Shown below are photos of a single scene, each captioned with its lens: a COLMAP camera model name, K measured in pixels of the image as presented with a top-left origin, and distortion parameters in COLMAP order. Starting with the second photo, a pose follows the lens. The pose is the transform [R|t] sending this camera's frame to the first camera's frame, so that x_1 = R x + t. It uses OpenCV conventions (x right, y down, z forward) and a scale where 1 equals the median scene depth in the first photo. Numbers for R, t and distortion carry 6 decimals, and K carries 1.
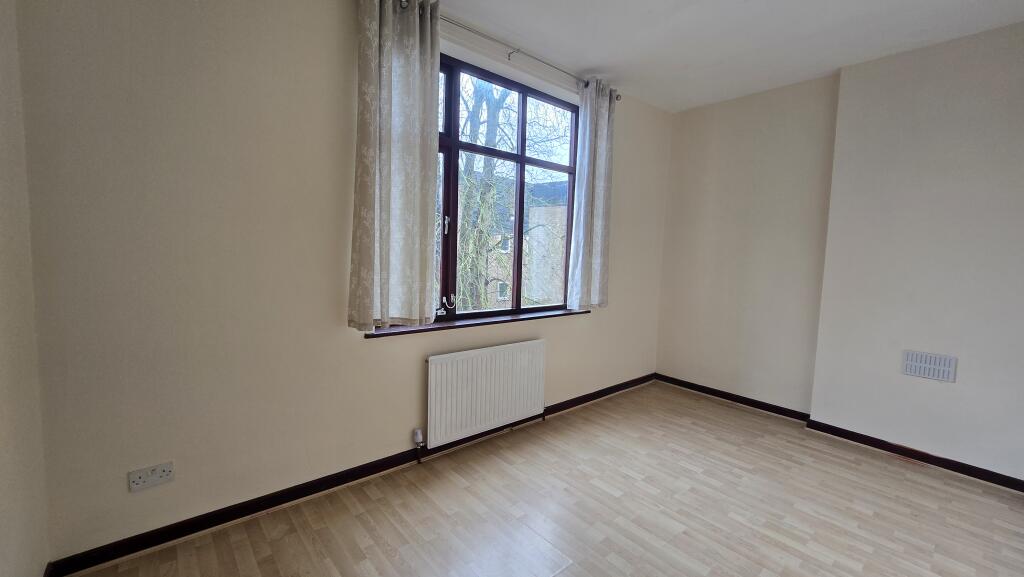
lens RADIAL K [[420.6, 0, 511.9], [0, 420.6, 287.4], [0, 0, 1]] dist [-0.000517, 0.000241]
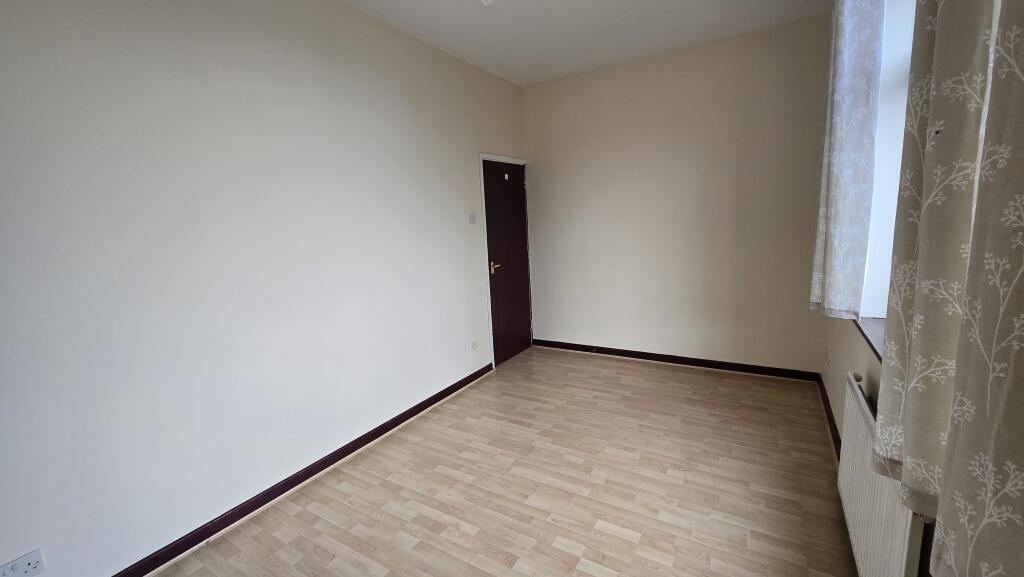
lens RADIAL K [[420.6, 0, 512.5], [0, 420.6, 287.5], [0, 0, 1]] dist [-0.000517, 0.000241]
pose [[-0.952644, 0.061019, -0.297901, 0.711879], [-0.008284, 0.974089, 0.226012, -0.164796], [0.303973, 0.217777, -0.927455, 1.816044]]
